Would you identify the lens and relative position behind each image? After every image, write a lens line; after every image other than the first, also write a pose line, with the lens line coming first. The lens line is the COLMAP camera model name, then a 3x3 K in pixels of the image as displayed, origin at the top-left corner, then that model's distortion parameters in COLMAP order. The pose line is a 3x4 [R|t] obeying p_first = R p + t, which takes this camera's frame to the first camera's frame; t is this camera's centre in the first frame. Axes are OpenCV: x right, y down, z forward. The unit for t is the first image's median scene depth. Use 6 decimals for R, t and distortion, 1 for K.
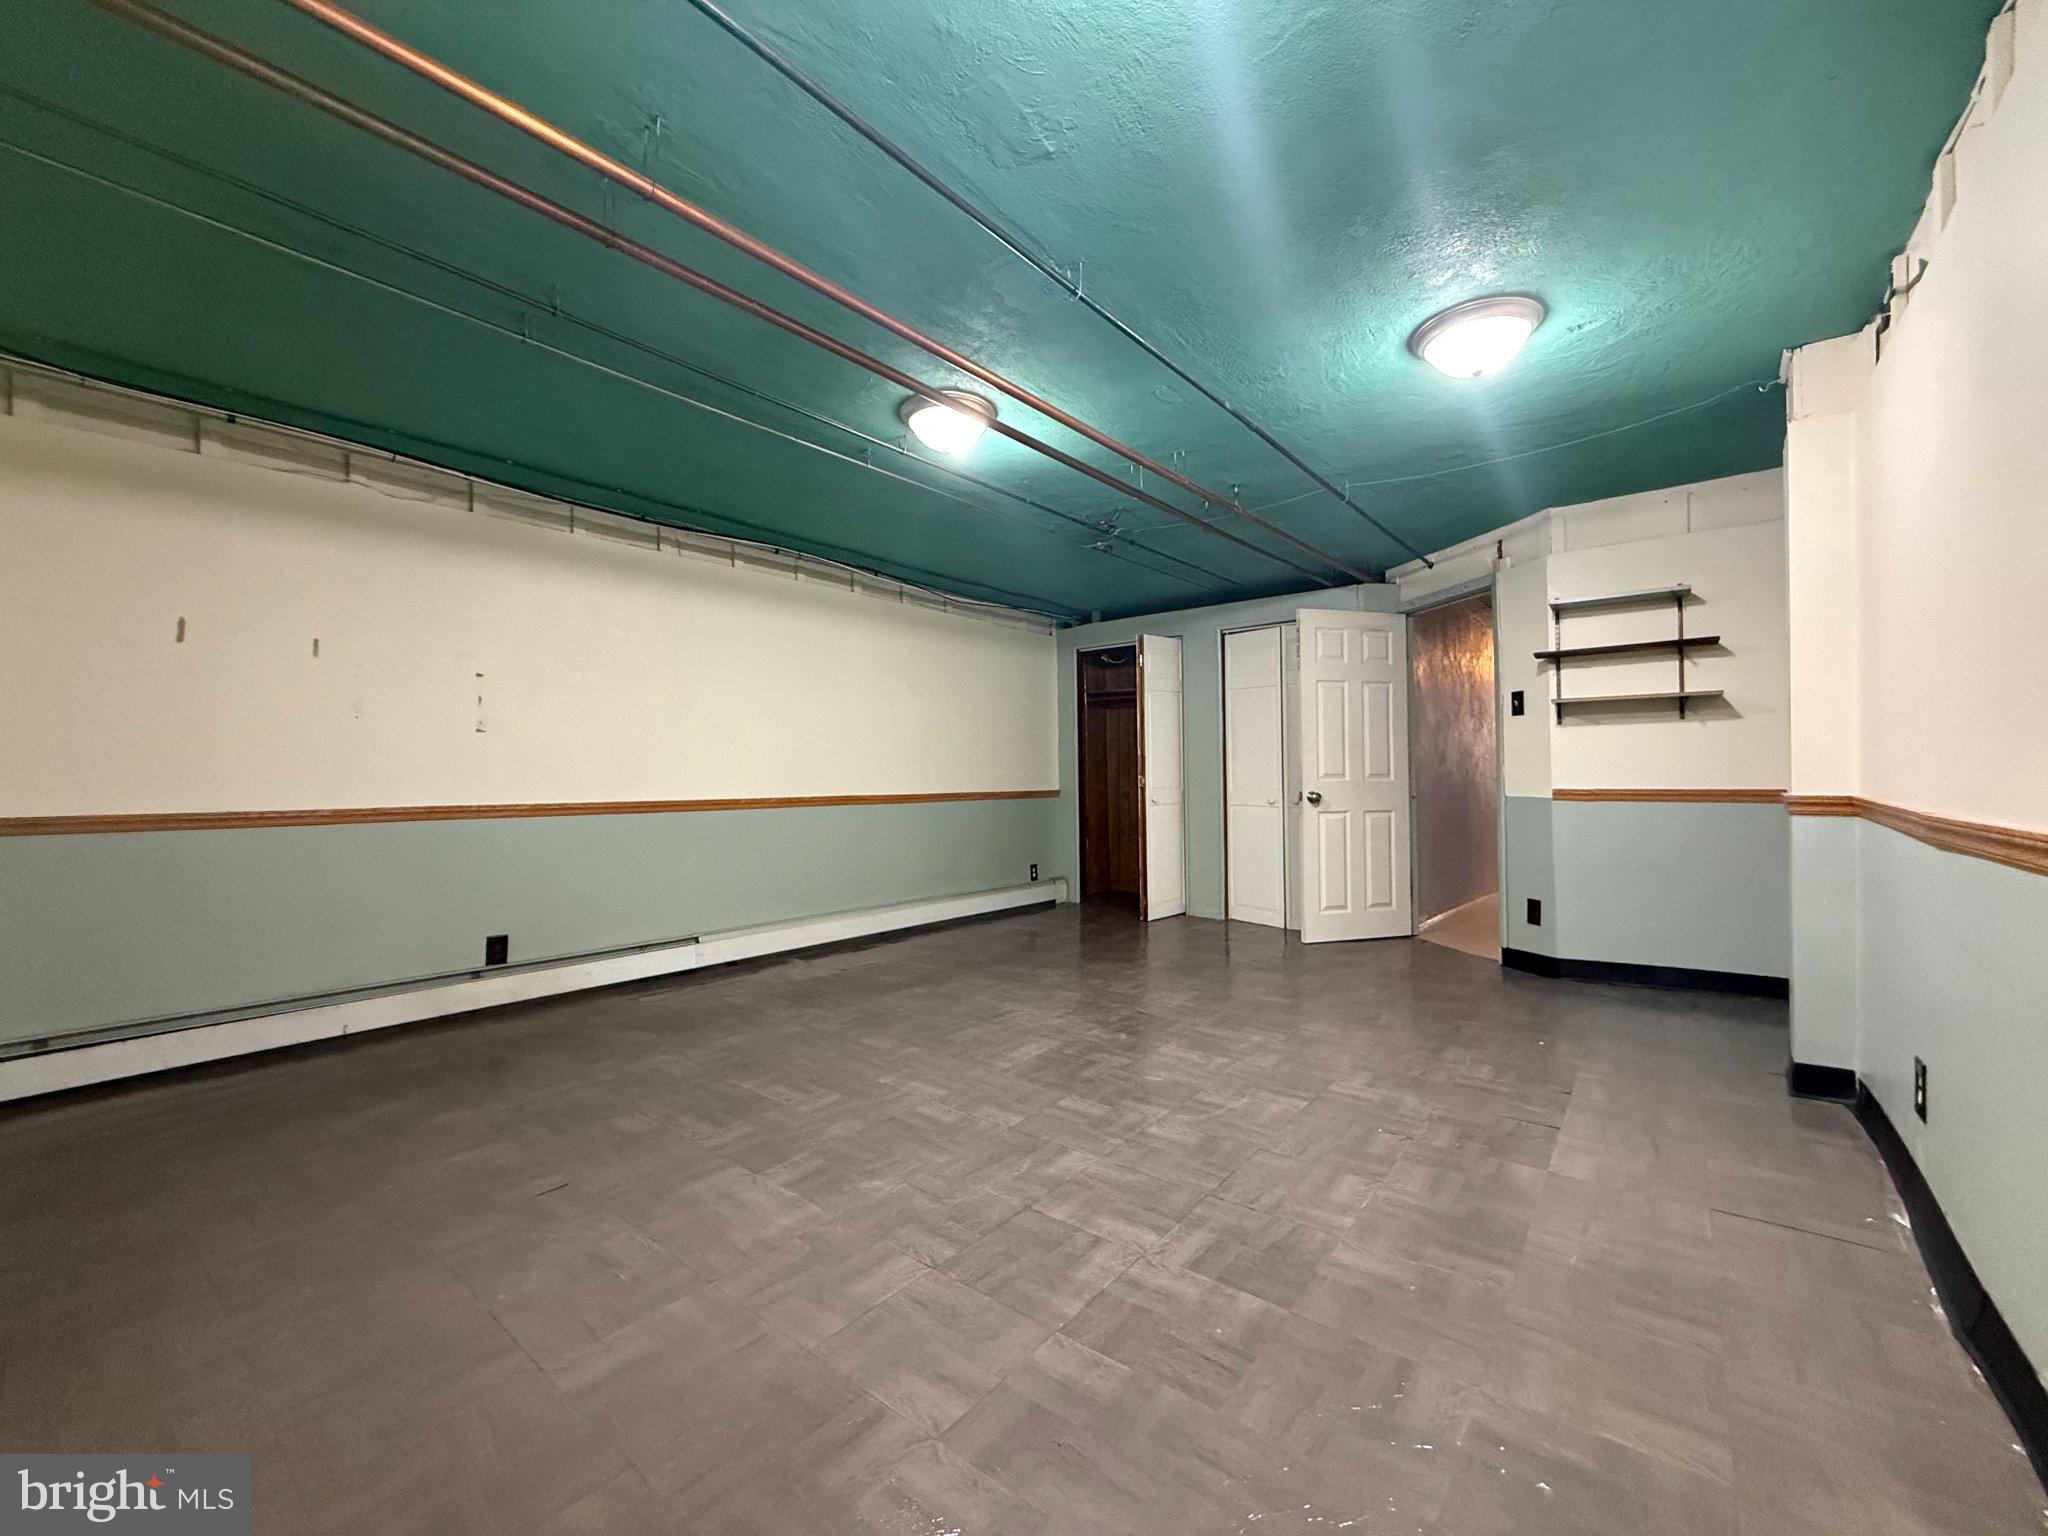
lens RADIAL K [[818.6, 0, 1021.6], [0, 818.6, 772.3], [0, 0, 1]] dist [0.002753, -0.000859]
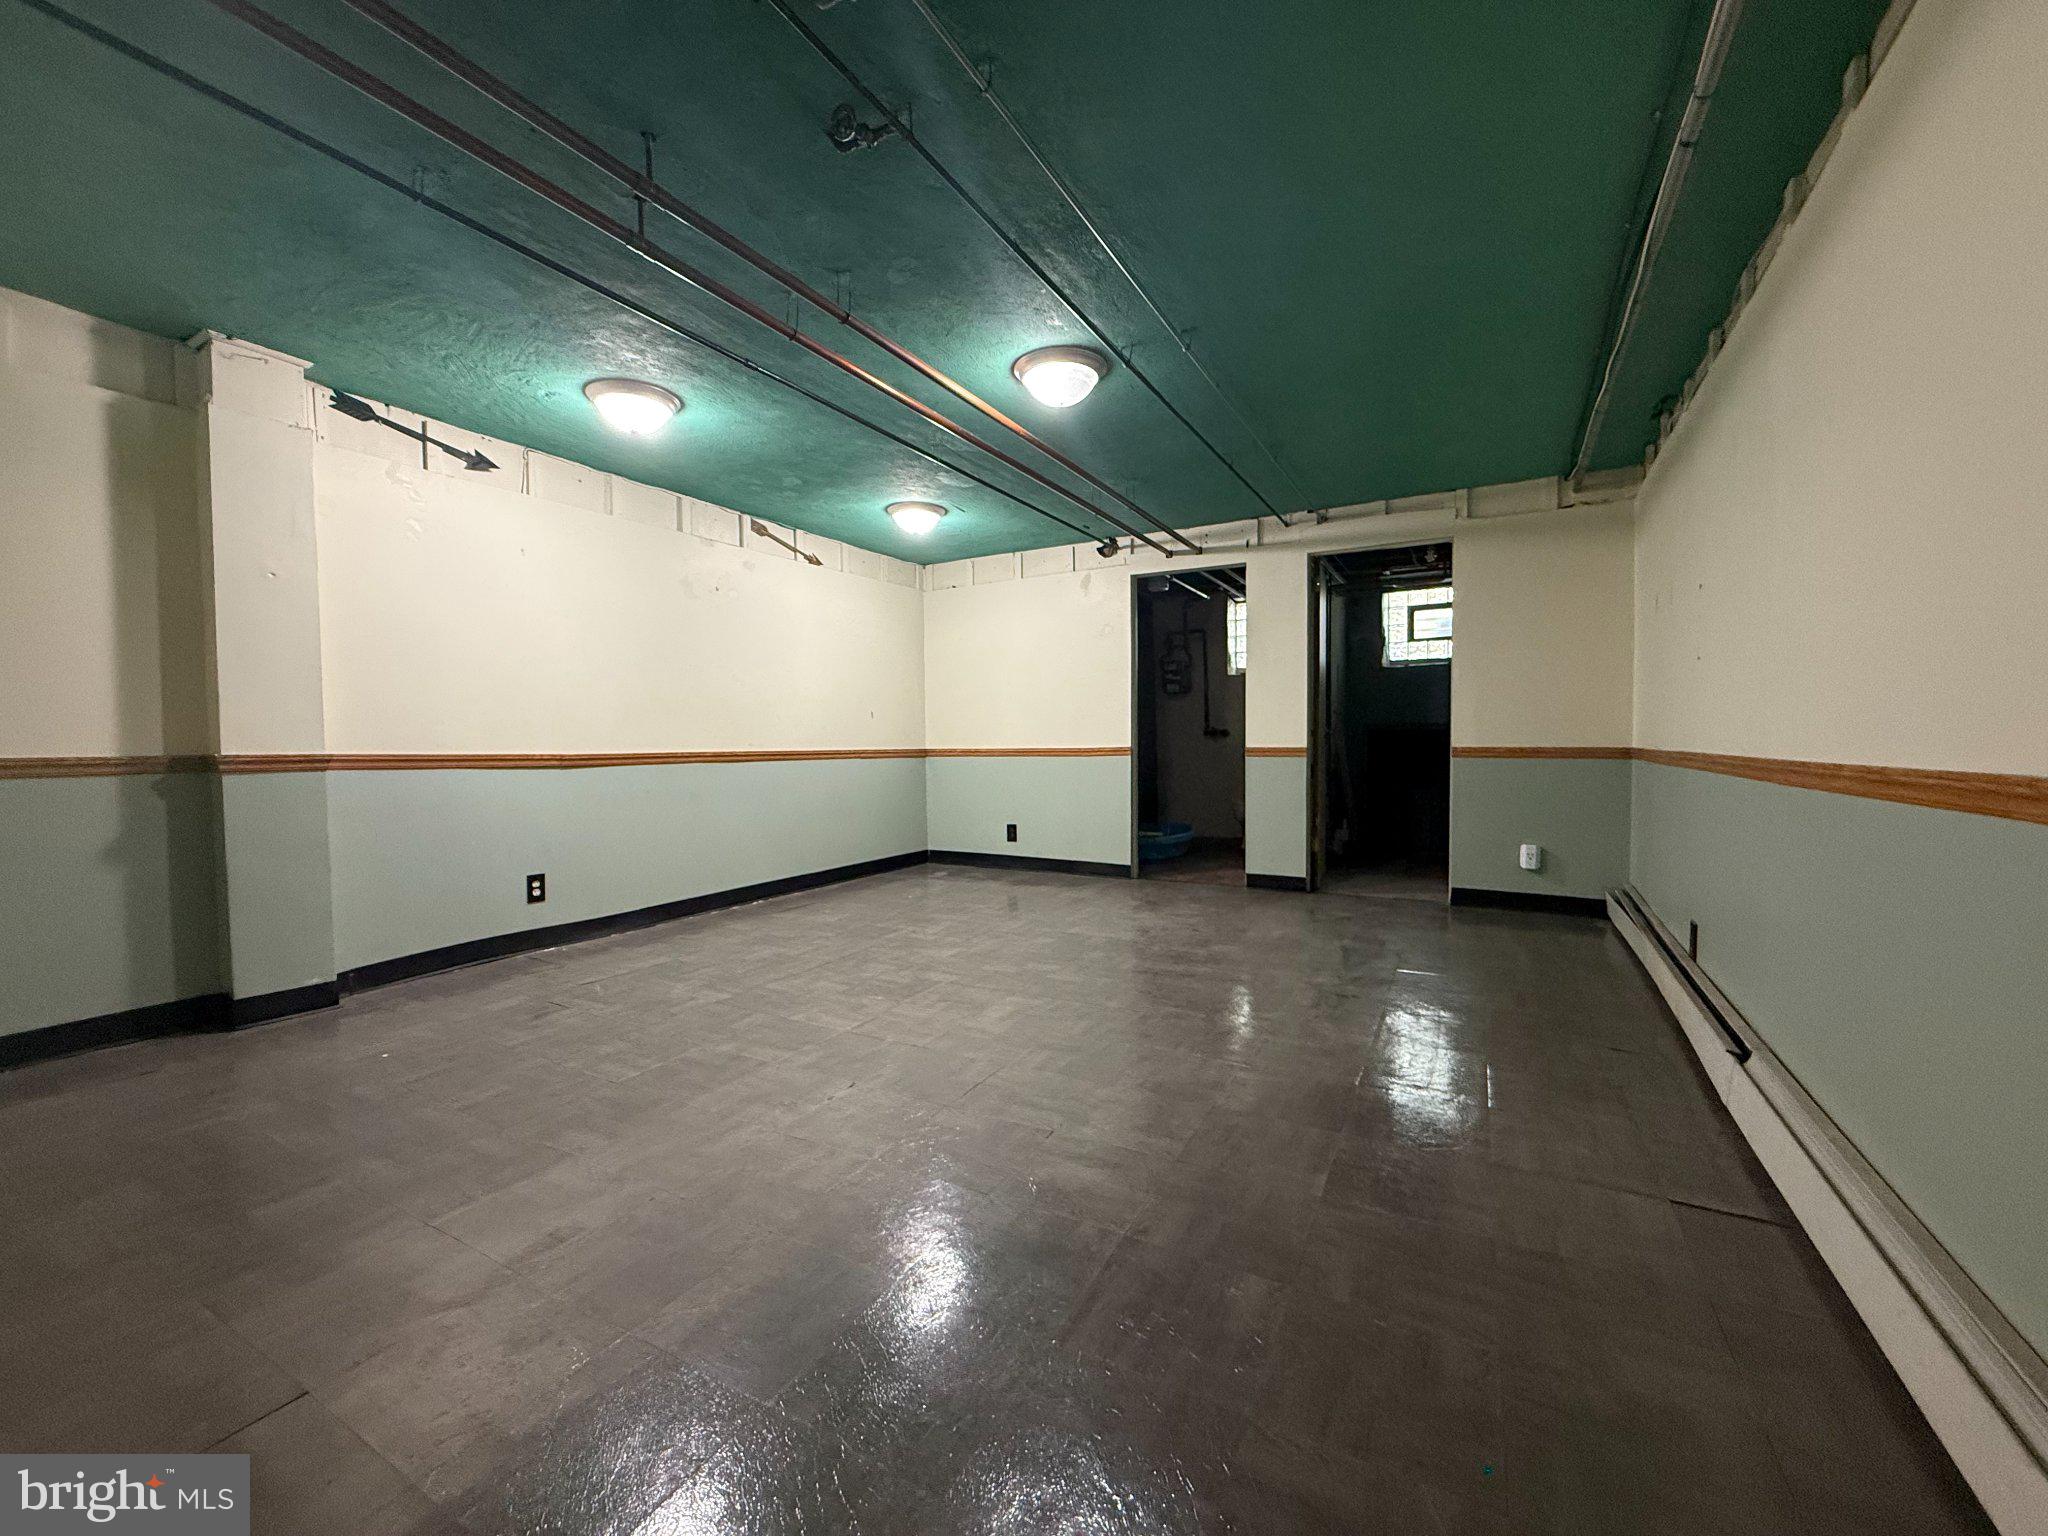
lens RADIAL K [[818.6, 0, 1016.6], [0, 818.6, 769.8], [0, 0, 1]] dist [0.002753, -0.000859]
pose [[-0.987205, 0.020792, -0.158094, 0.153138], [0.016057, 0.999385, 0.031167, 0.030623], [0.158645, 0.028230, -0.986932, 2.295286]]
